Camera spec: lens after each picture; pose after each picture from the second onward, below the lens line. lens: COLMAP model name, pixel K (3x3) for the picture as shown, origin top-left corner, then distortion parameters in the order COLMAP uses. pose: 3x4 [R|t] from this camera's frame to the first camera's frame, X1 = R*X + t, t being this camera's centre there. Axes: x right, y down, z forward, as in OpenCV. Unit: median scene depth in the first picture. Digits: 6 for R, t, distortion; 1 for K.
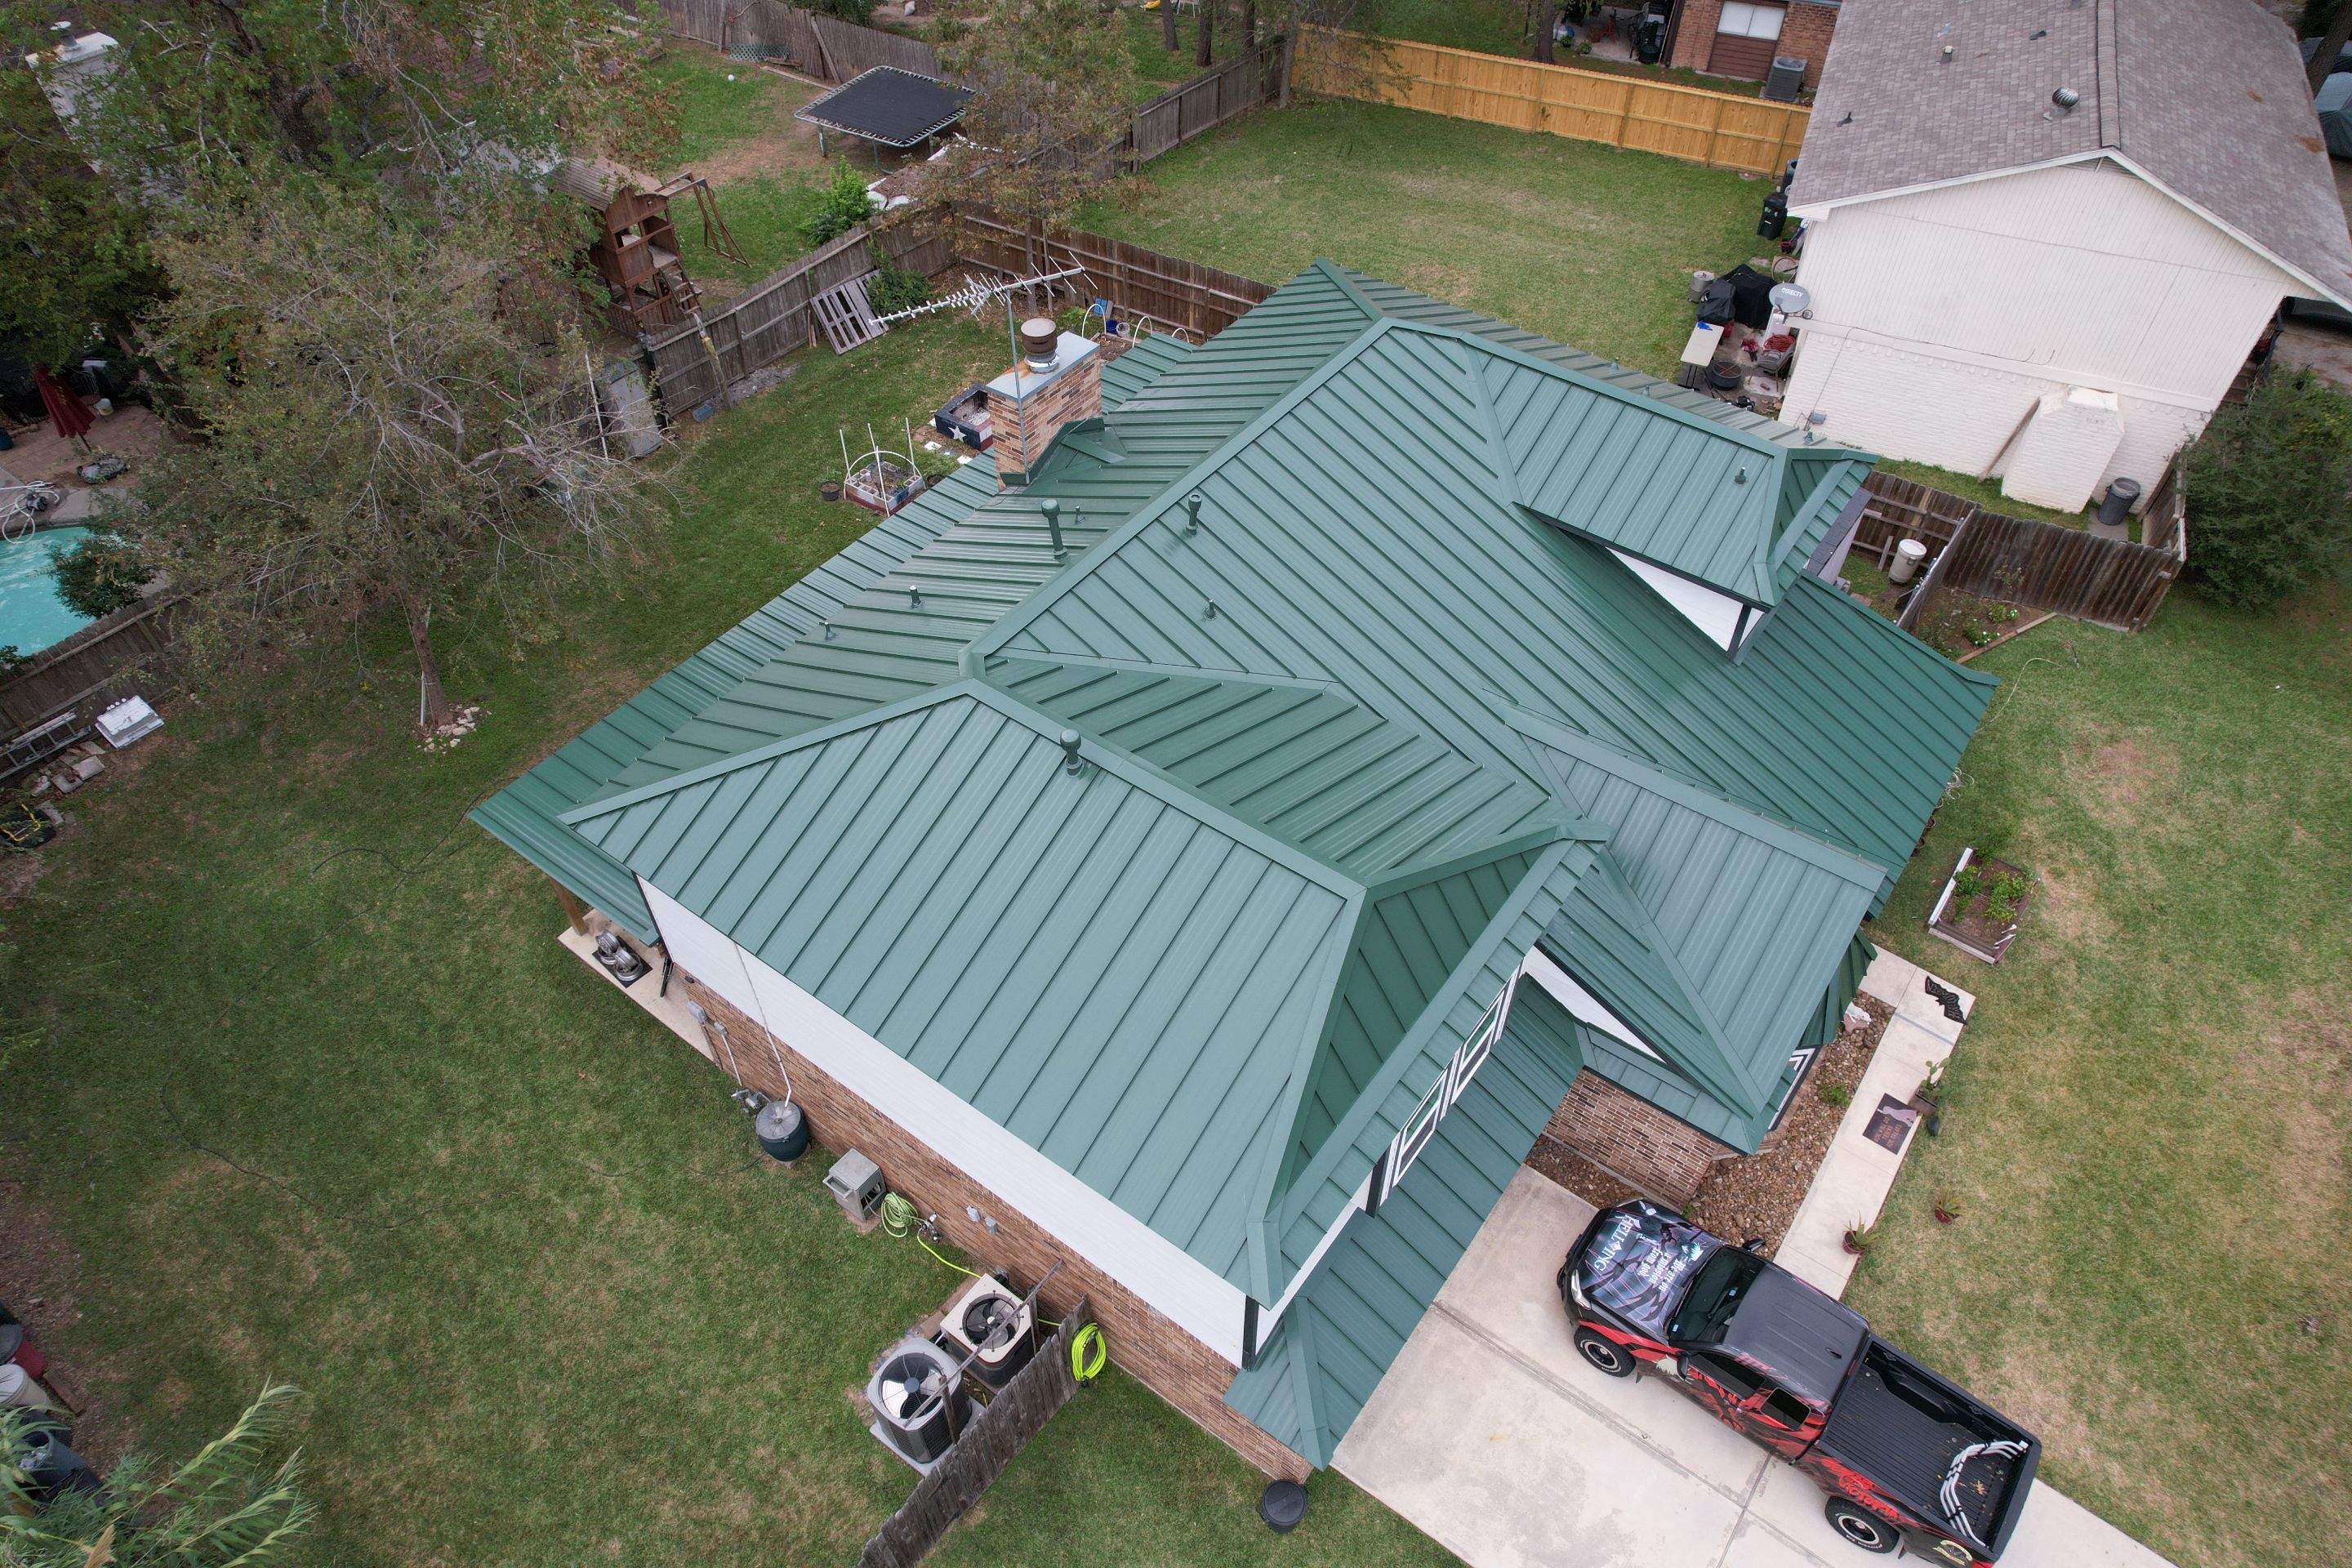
lens RADIAL K [[1491.6, 0, 1179.4], [0, 1491.6, 794.2], [0, 0, 1]] dist [-0.114807, 0.103544]
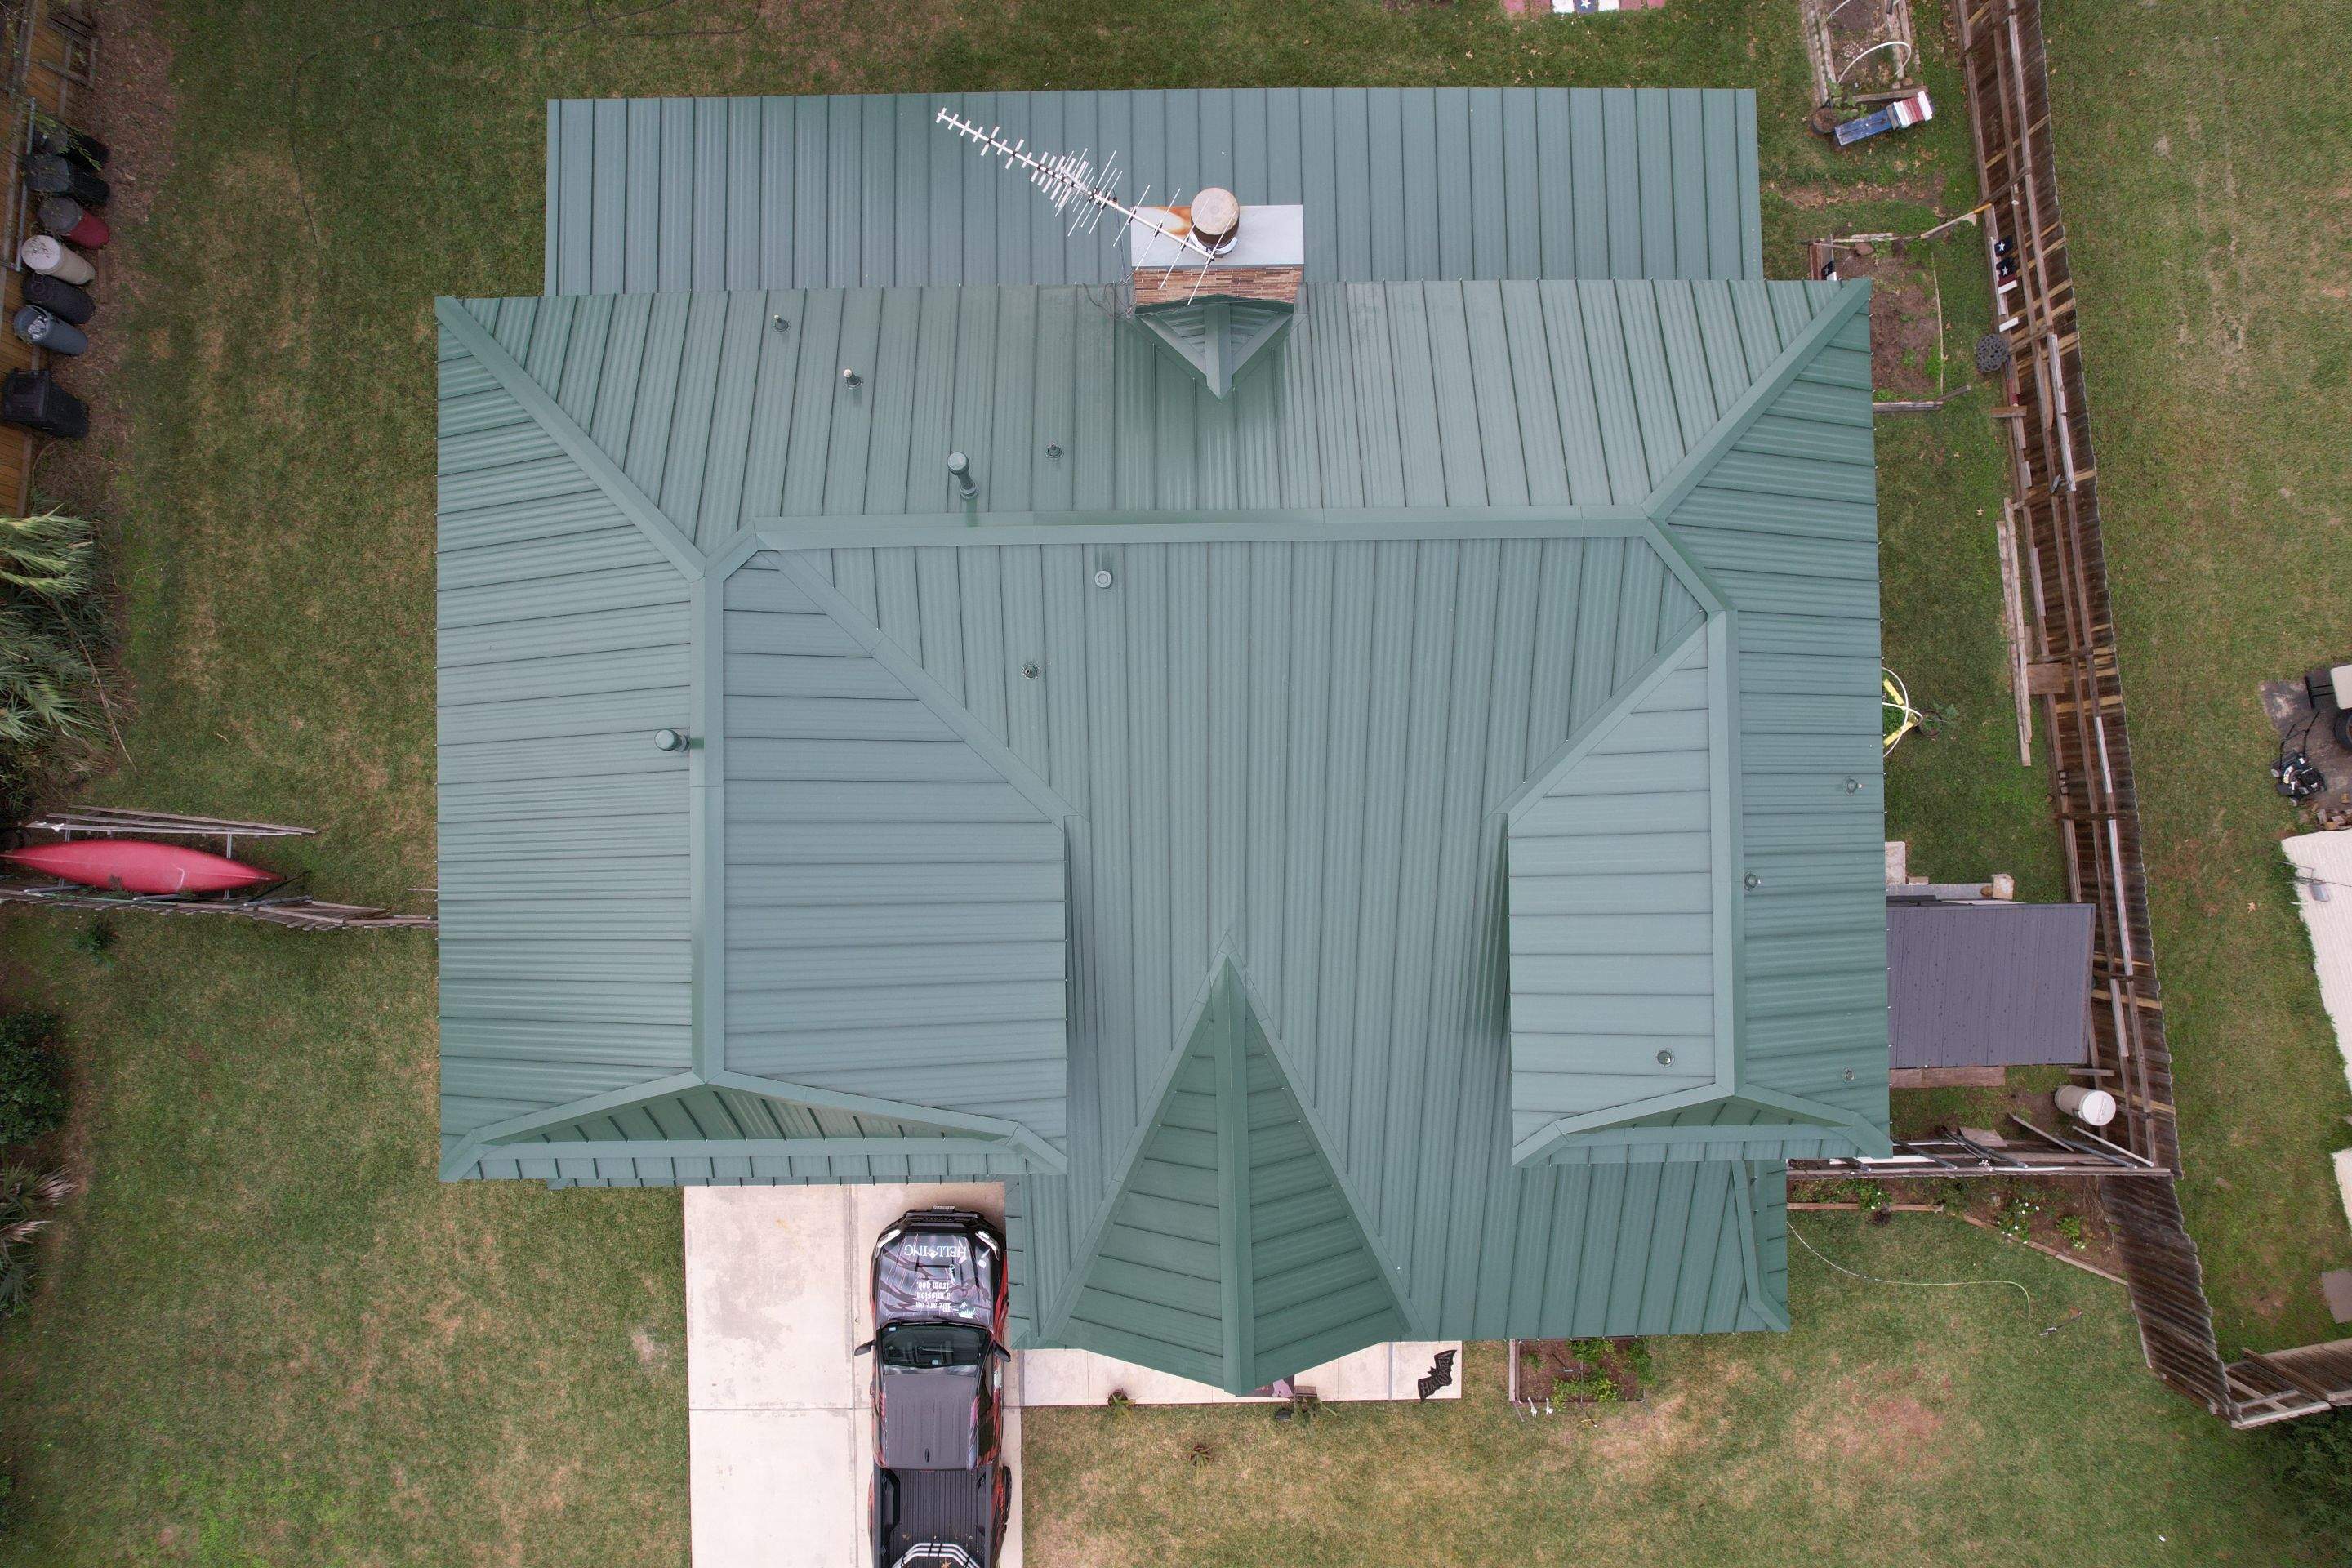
lens RADIAL K [[1491.6, 0, 1179.4], [0, 1491.6, 794.2], [0, 0, 1]] dist [-0.114807, 0.103544]
pose [[0.607837, 0.793967, -0.012250, 0.128392], [-0.590212, 0.462062, 0.661928, -0.639877], [0.531209, -0.395114, 0.749467, 0.341360]]
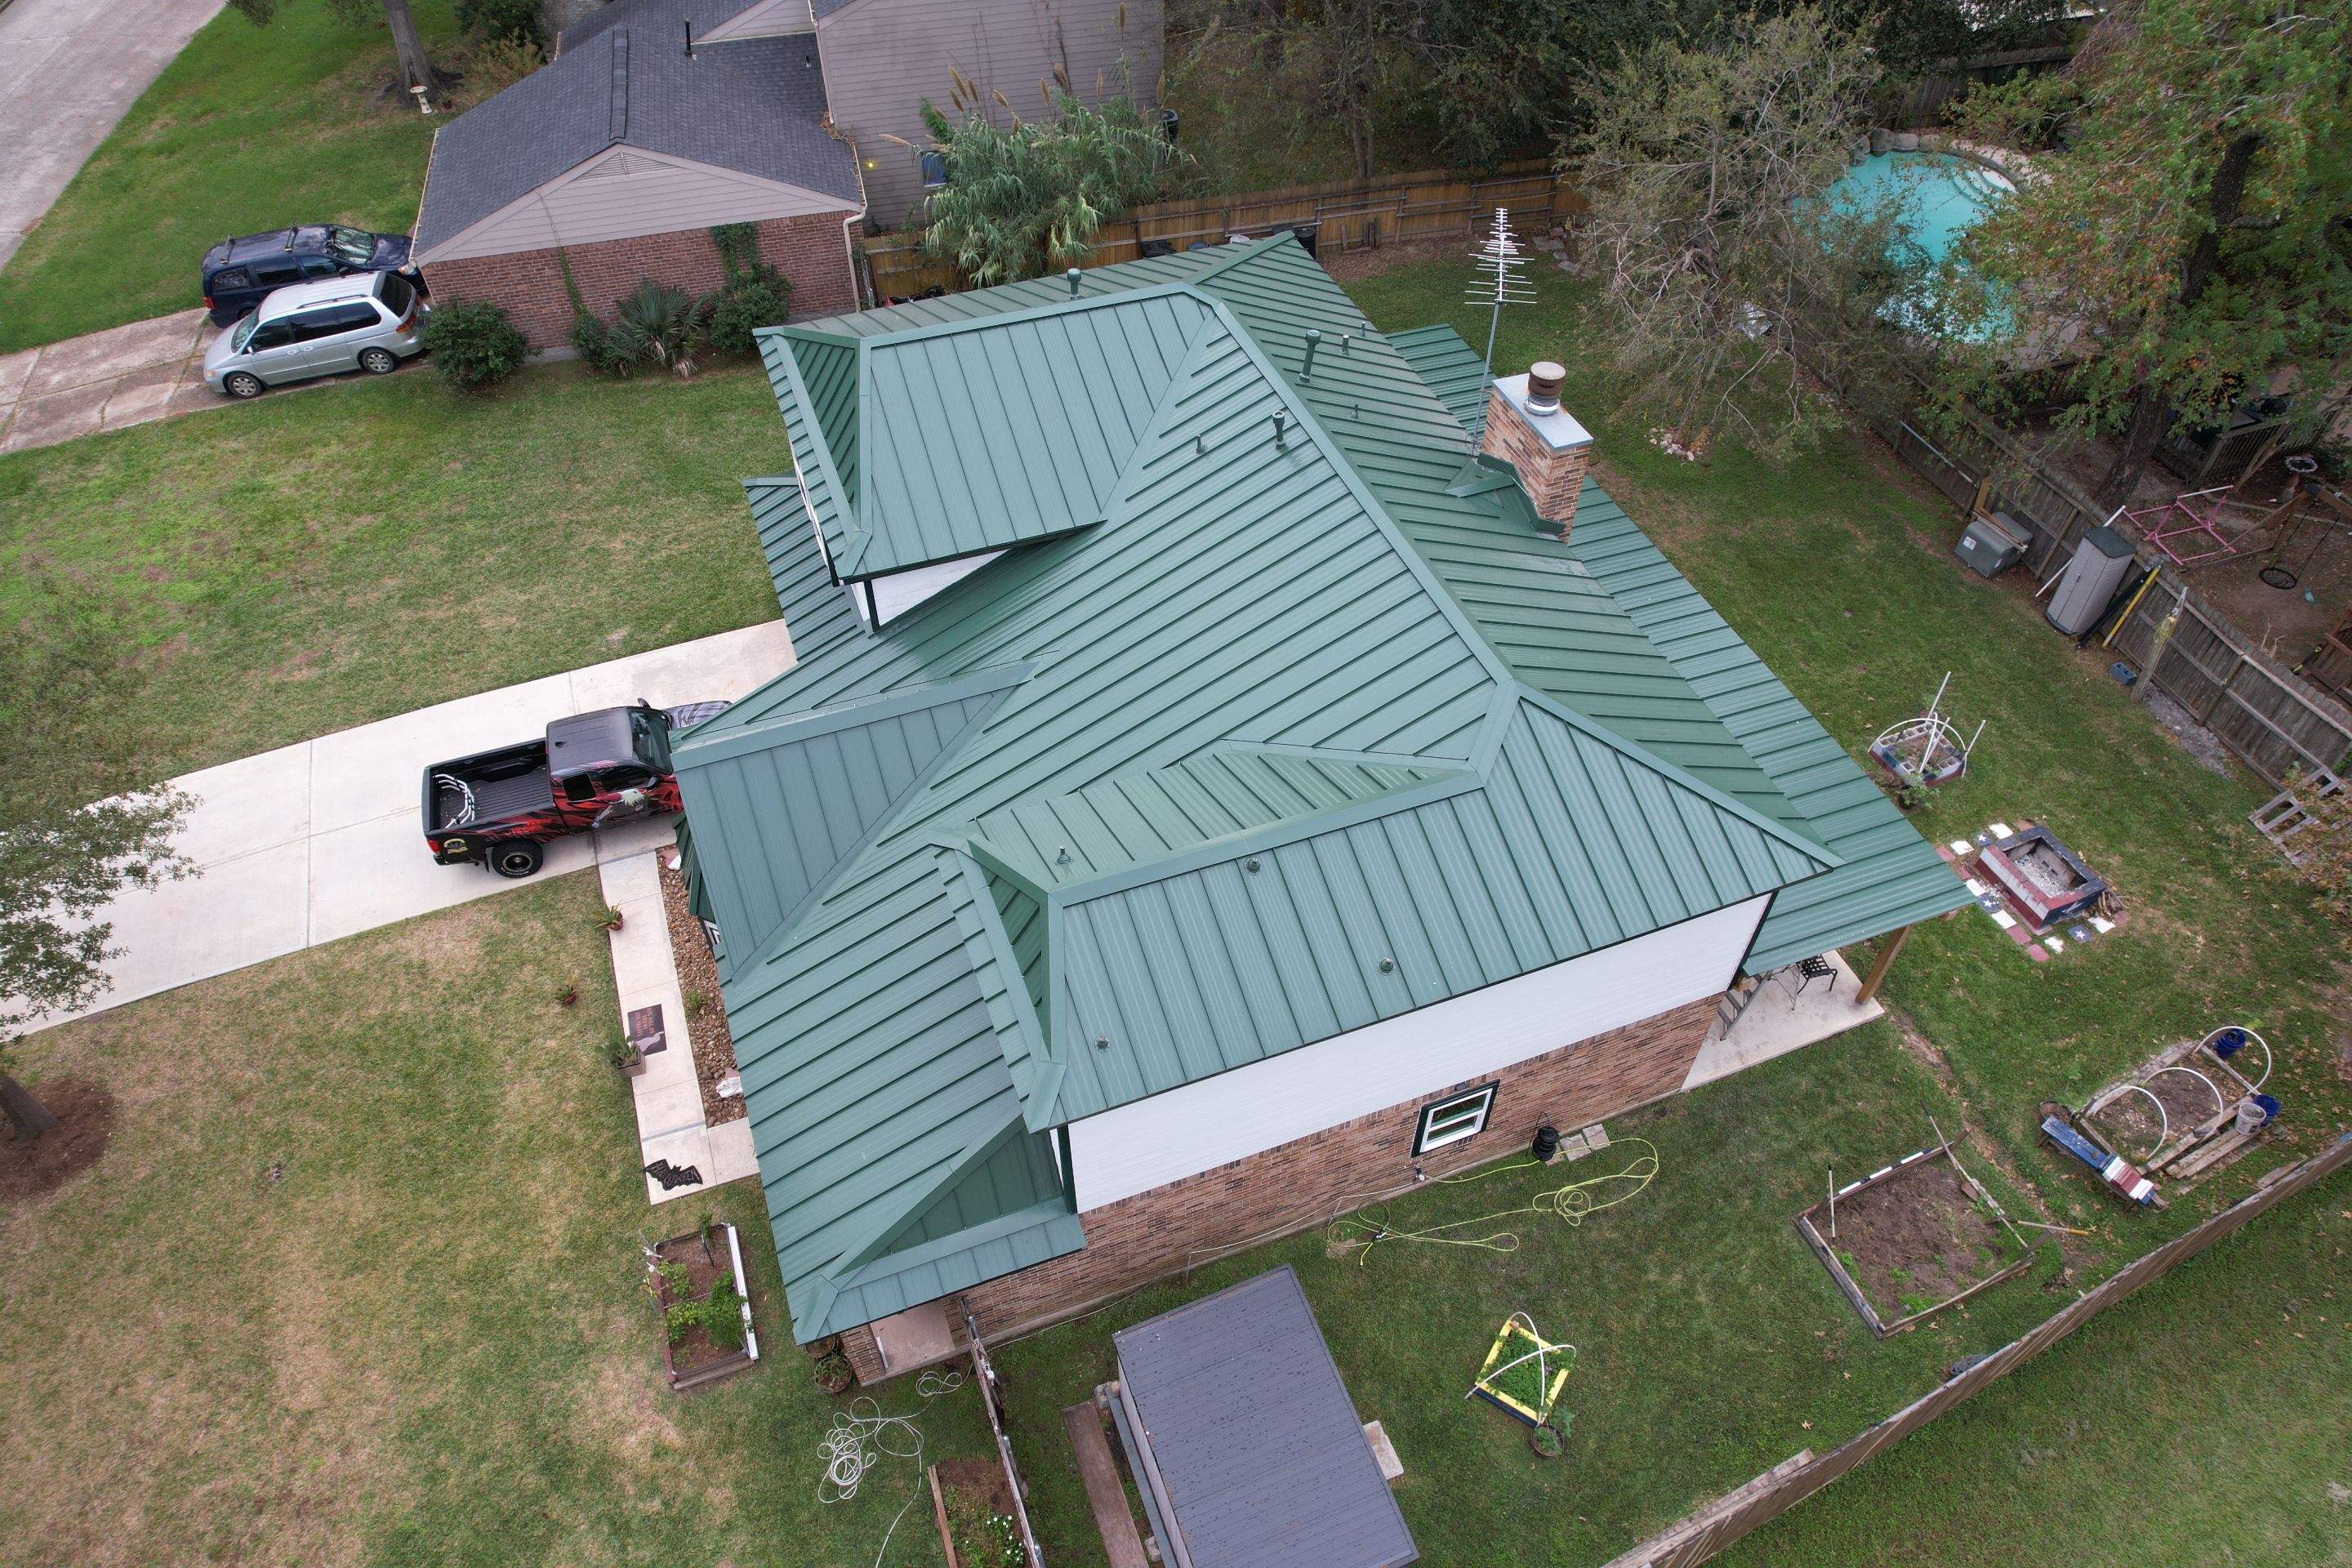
lens RADIAL K [[1489.2, 0, 1188.2], [0, 1489.2, 824.9], [0, 0, 1]] dist [-0.094204, 0.075155]
pose [[-0.538697, 0.631257, -0.557961, 0.786697], [-0.625689, 0.143744, 0.766714, -0.877435], [0.564197, 0.762137, 0.317536, 0.771041]]
